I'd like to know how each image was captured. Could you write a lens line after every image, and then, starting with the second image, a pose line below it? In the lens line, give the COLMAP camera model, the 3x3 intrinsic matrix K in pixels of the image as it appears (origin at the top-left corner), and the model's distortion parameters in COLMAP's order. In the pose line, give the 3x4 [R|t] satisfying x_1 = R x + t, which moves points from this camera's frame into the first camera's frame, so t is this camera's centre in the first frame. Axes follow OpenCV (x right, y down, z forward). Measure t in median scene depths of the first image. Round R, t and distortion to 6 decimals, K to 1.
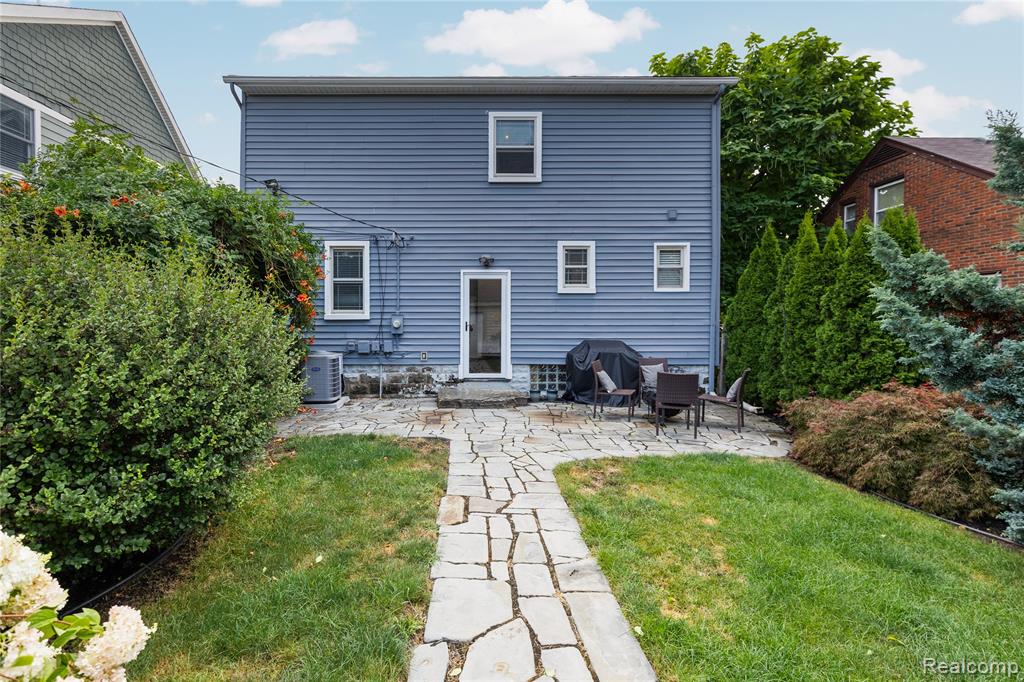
lens RADIAL K [[471.2, 0, 480.8], [0, 471.2, 327.5], [0, 0, 1]] dist [0.004943, 0.000841]
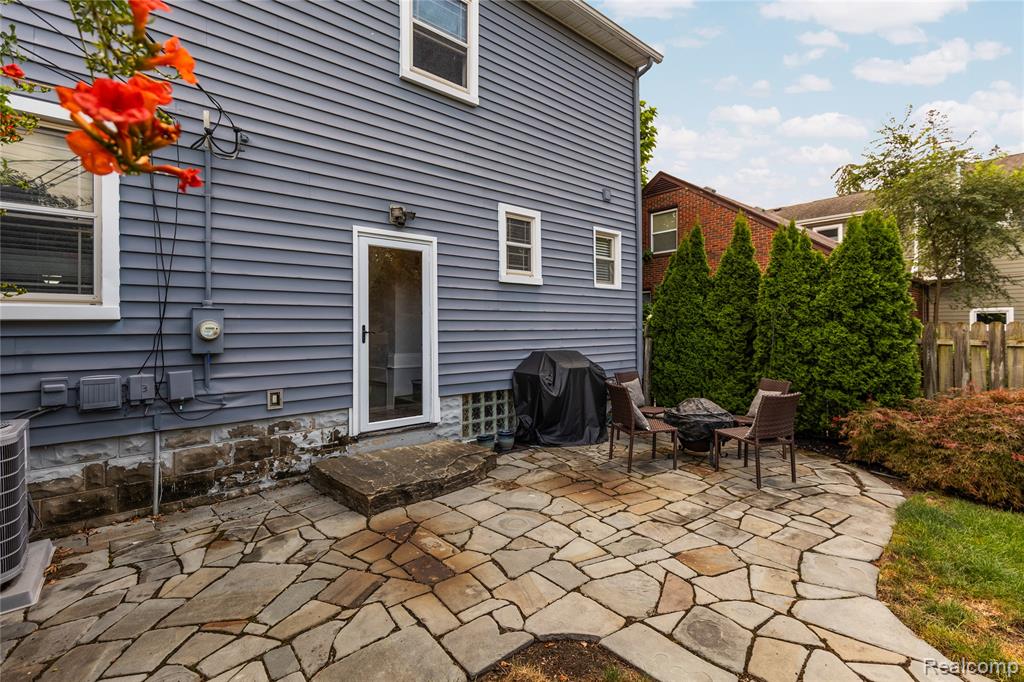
lens RADIAL K [[453.7, 0, 517.6], [0, 453.7, 327.1], [0, 0, 1]] dist [-0.000303, 0.000094]
pose [[0.756968, -0.003222, 0.653444, -0.231616], [0.012786, 0.999869, -0.009882, -0.002964], [-0.653326, 0.015835, 0.756911, 0.503476]]
